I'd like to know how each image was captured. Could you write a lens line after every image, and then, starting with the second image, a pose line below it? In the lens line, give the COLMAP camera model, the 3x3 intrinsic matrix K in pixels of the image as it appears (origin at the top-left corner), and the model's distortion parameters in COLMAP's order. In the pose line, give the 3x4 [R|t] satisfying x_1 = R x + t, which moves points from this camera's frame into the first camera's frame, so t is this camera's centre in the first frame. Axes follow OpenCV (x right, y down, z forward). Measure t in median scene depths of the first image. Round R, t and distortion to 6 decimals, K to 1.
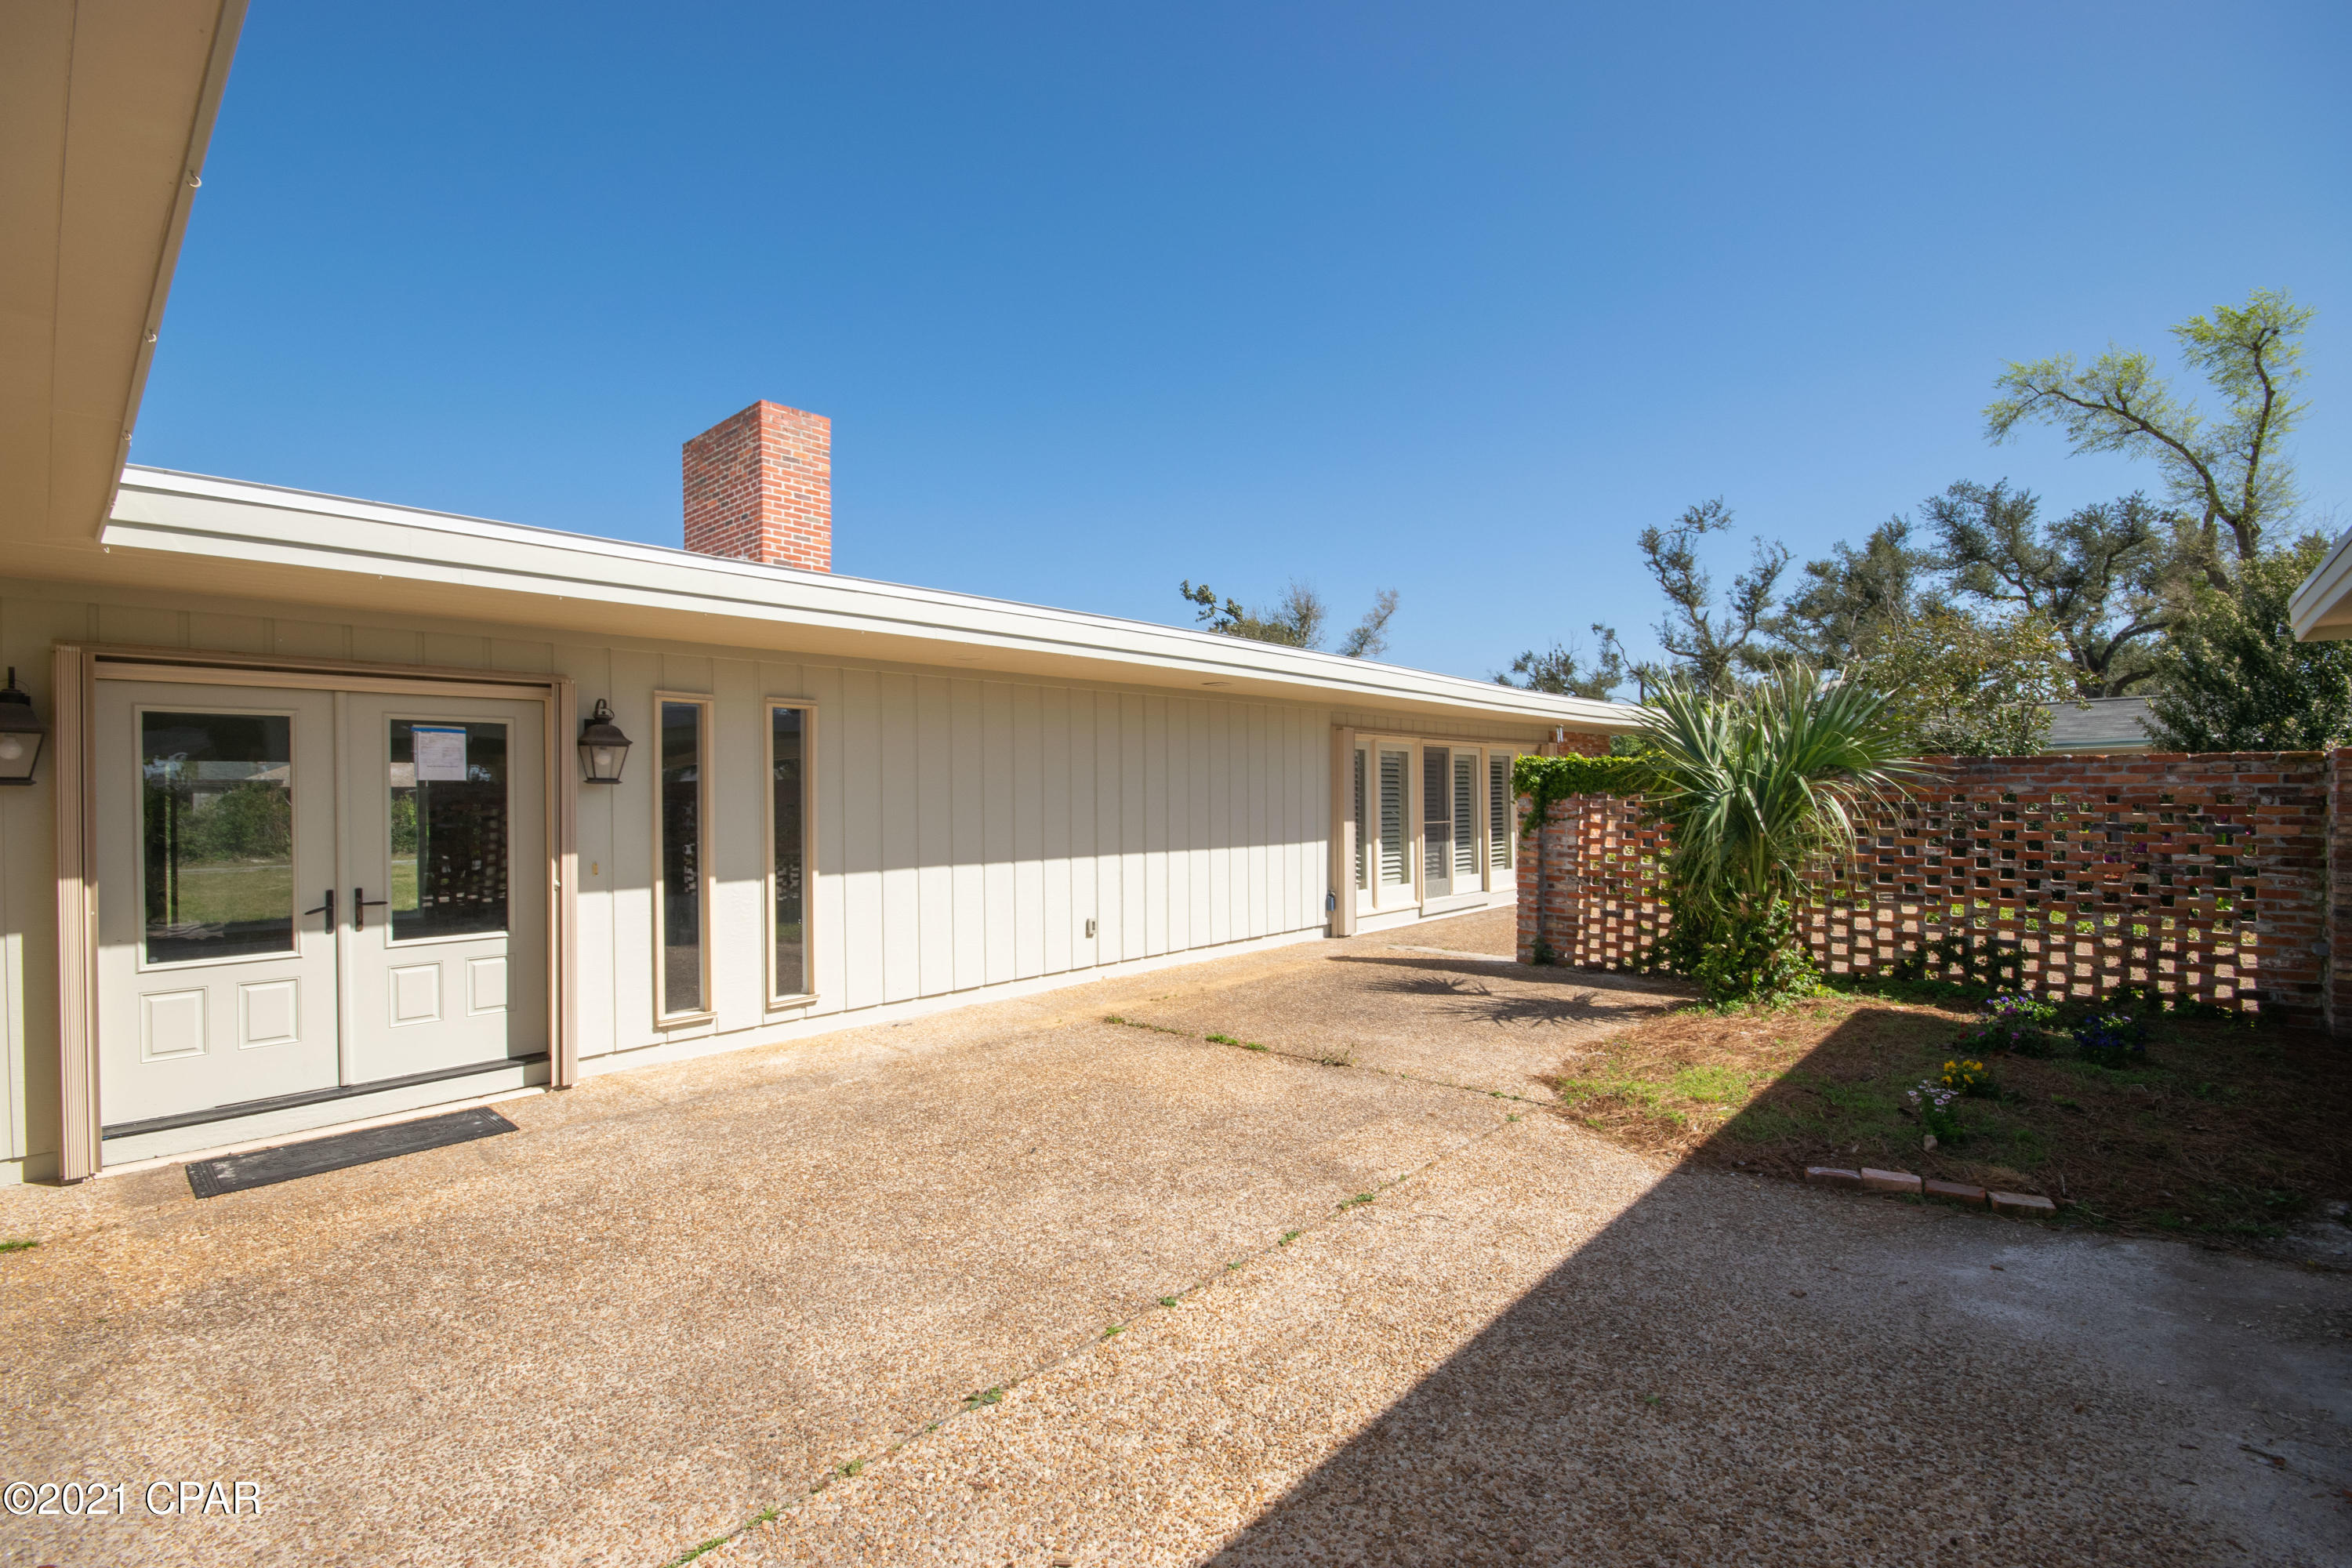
lens RADIAL K [[1039.9, 0, 1160.3], [0, 1039.9, 790.9], [0, 0, 1]] dist [-0.003122, -0.003215]
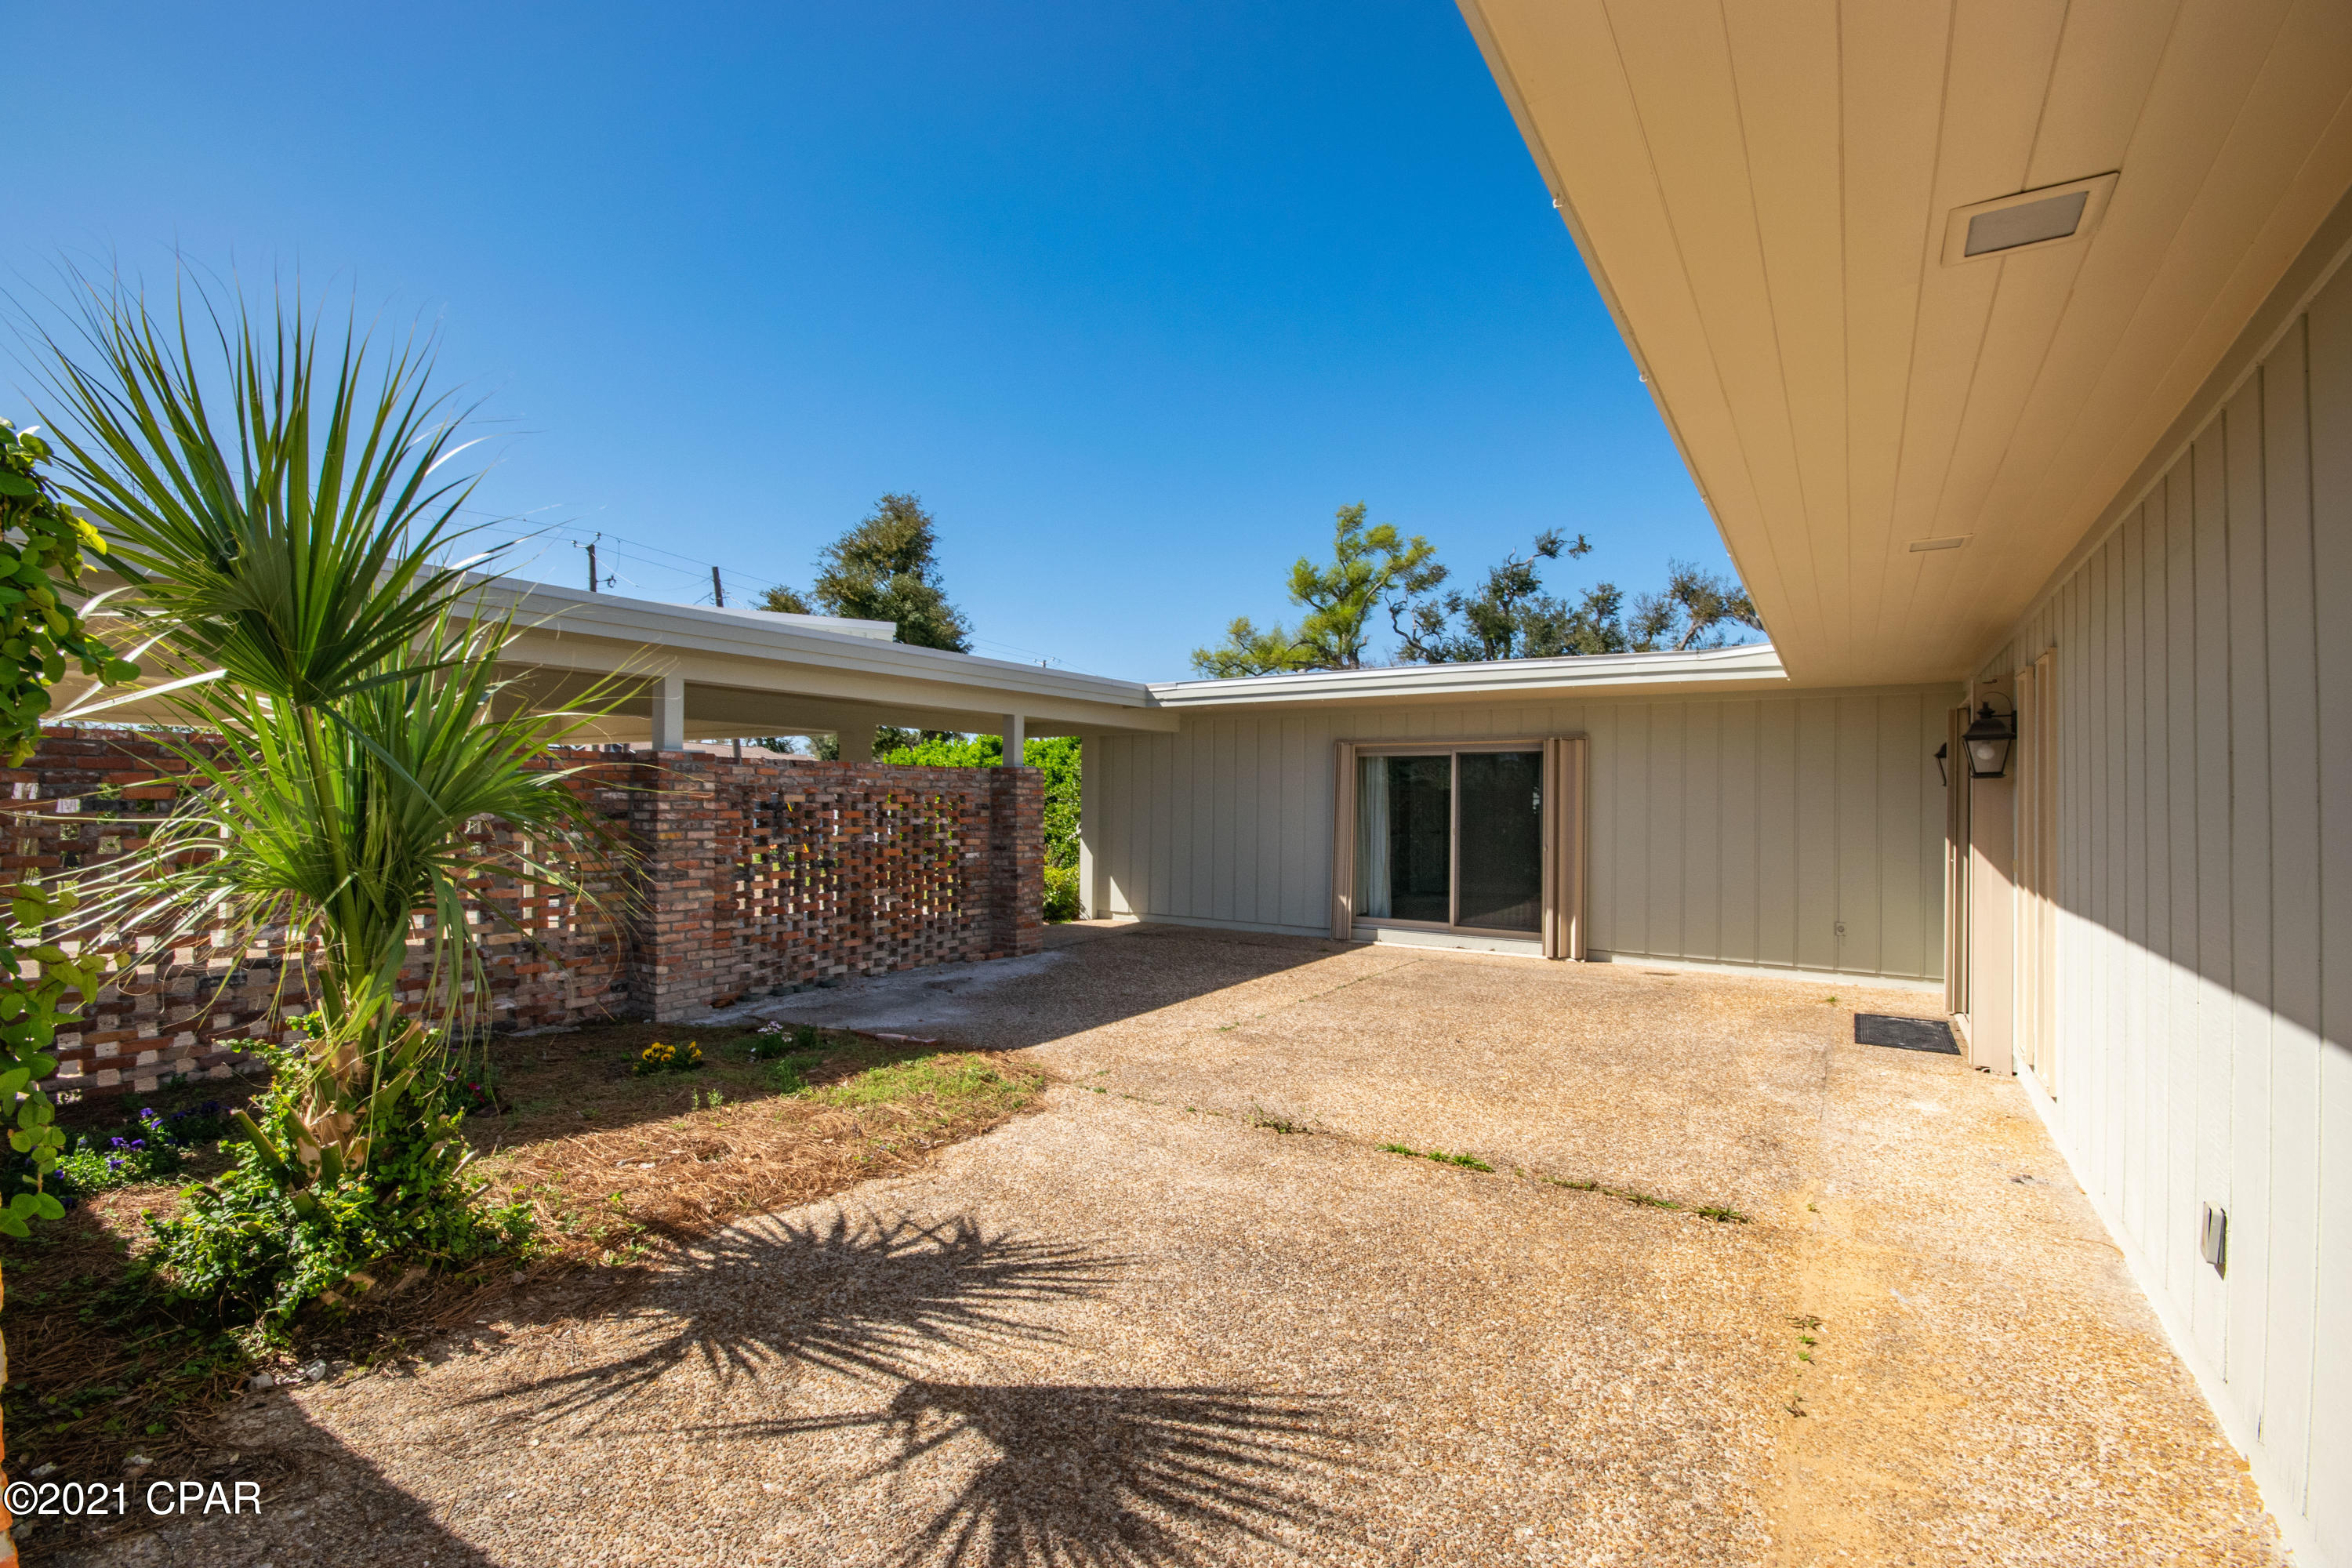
lens RADIAL K [[1039.9, 0, 1177.0], [0, 1039.9, 786.3], [0, 0, 1]] dist [-0.003122, -0.003215]
pose [[-0.984931, 0.006543, -0.172821, 0.189768], [0.009402, 0.999832, -0.015730, 0.008056], [0.172689, -0.017118, -0.984828, 0.892842]]
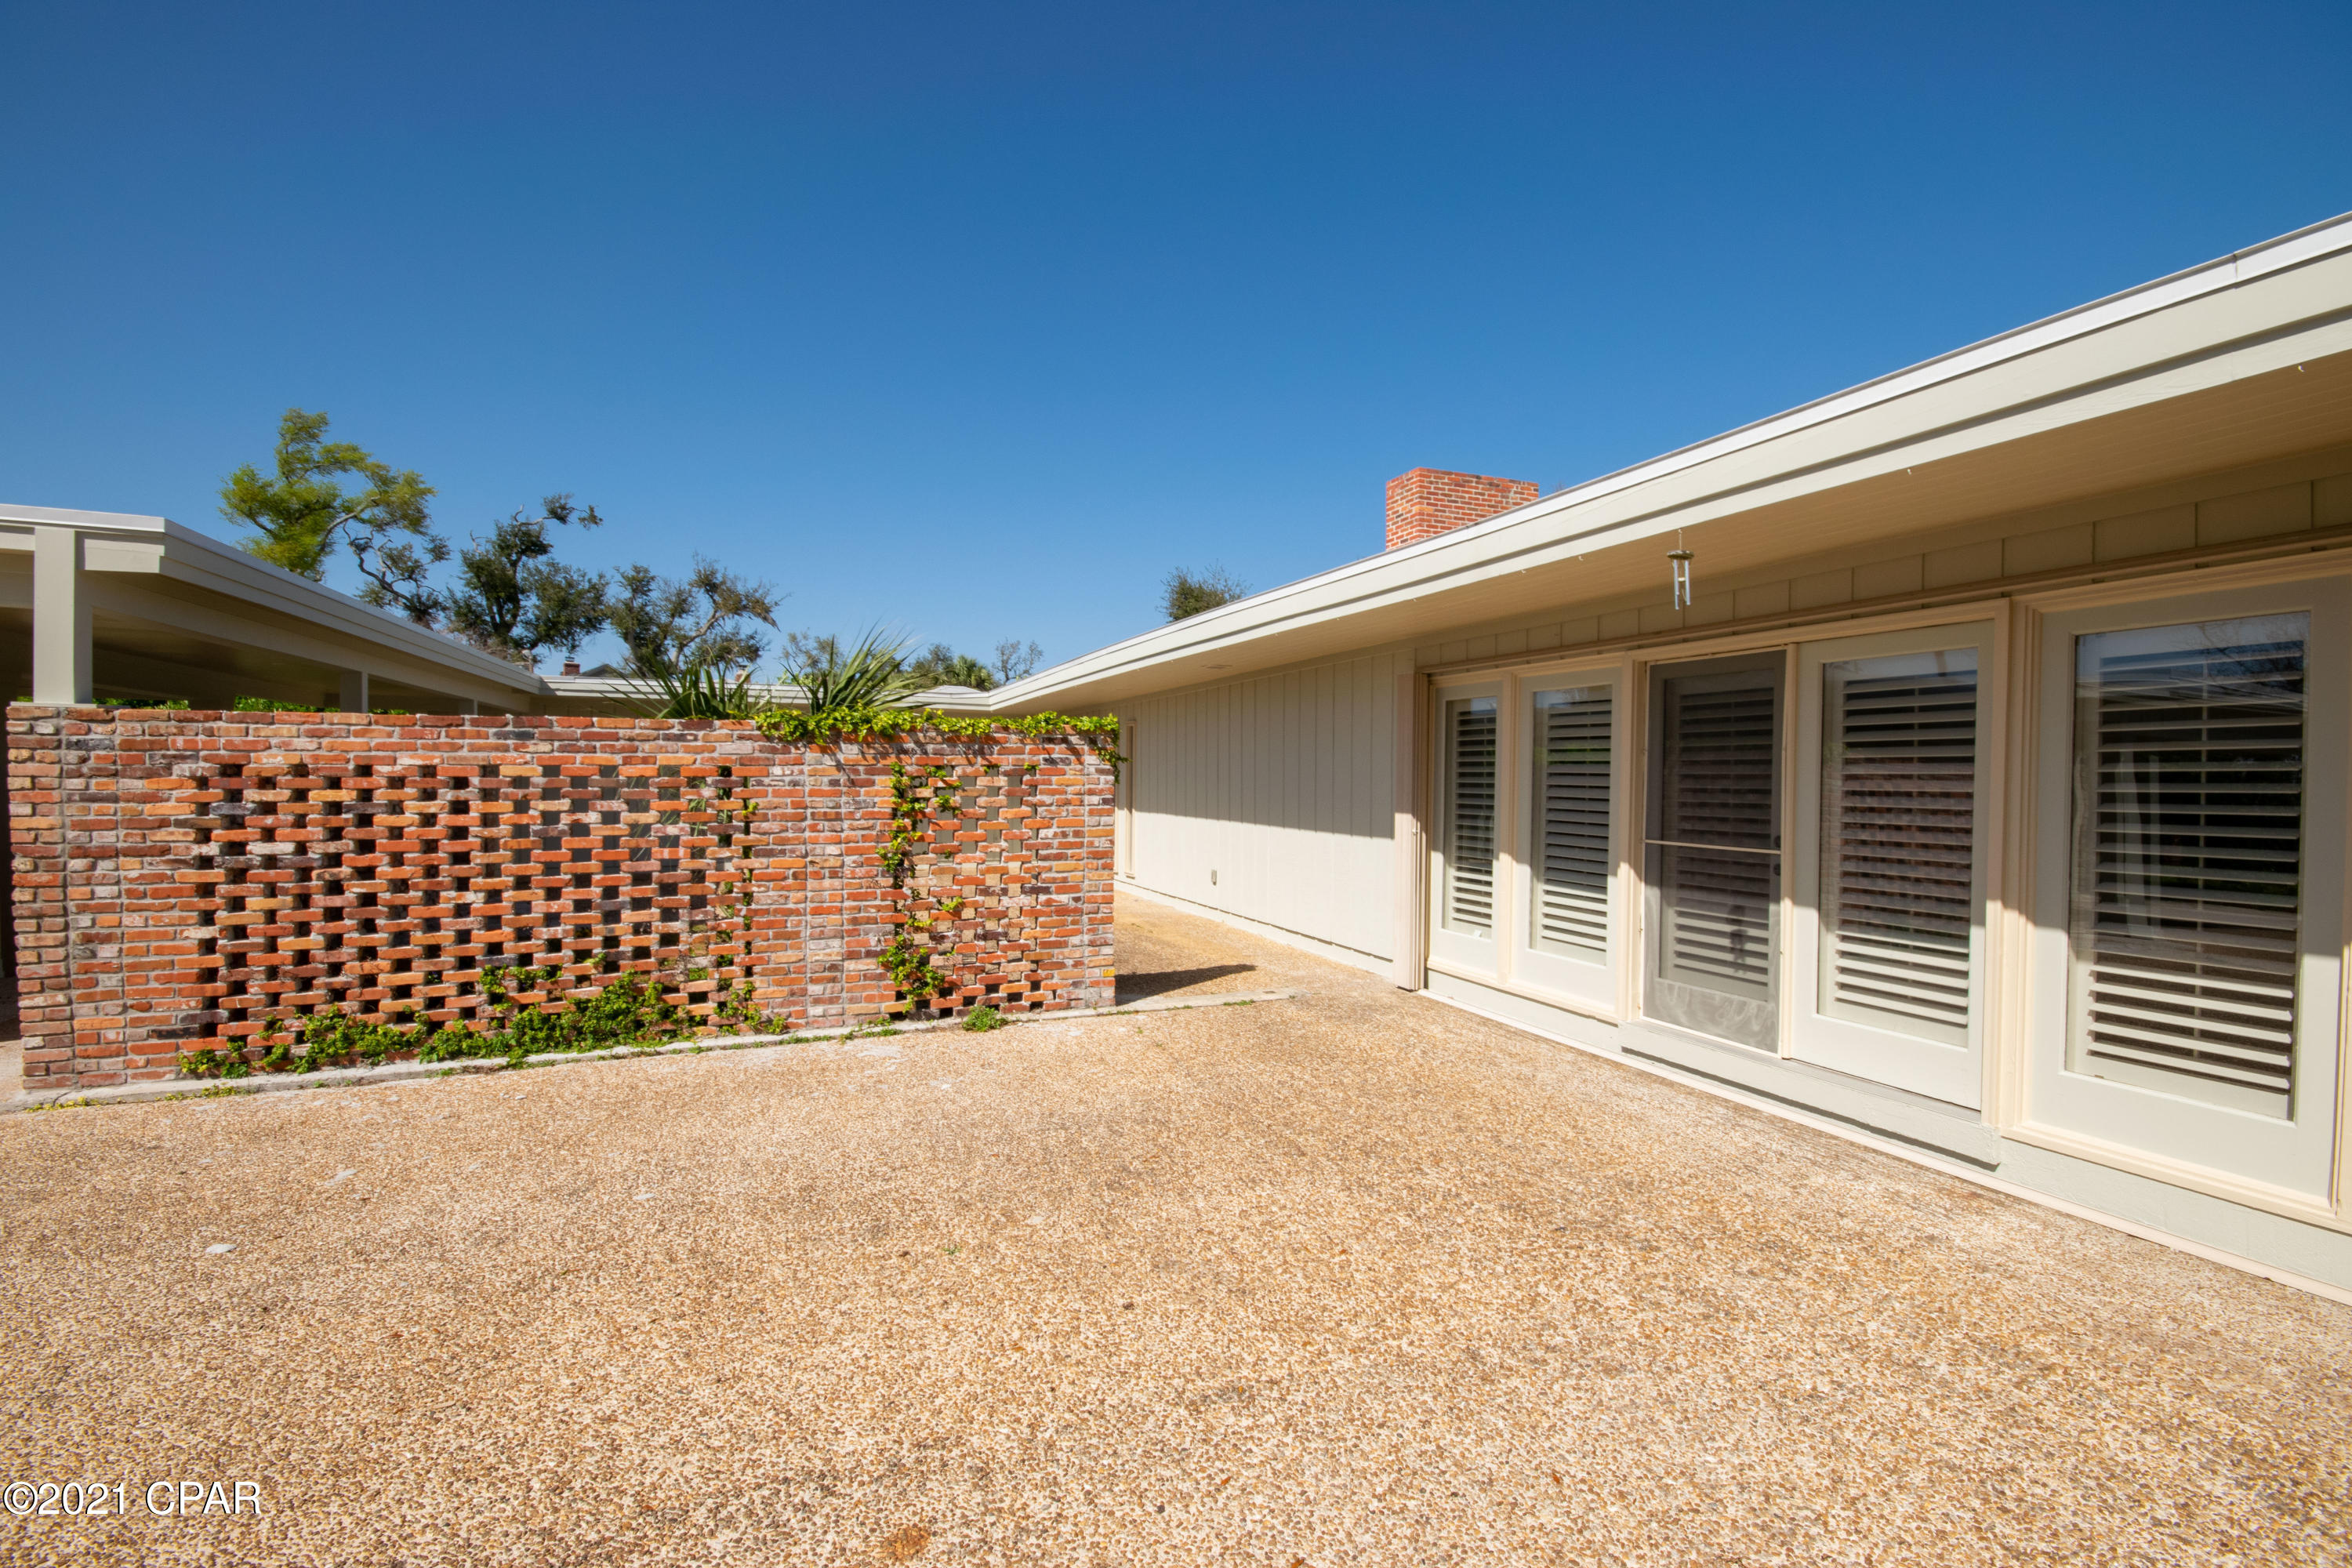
lens RADIAL K [[1039.9, 0, 1172.1], [0, 1039.9, 788.4], [0, 0, 1]] dist [-0.003122, -0.003215]
pose [[-0.430440, 0.021169, -0.902371, 0.757866], [0.001127, 0.999737, 0.022916, -0.002367], [0.902618, 0.008846, -0.430351, 1.044859]]
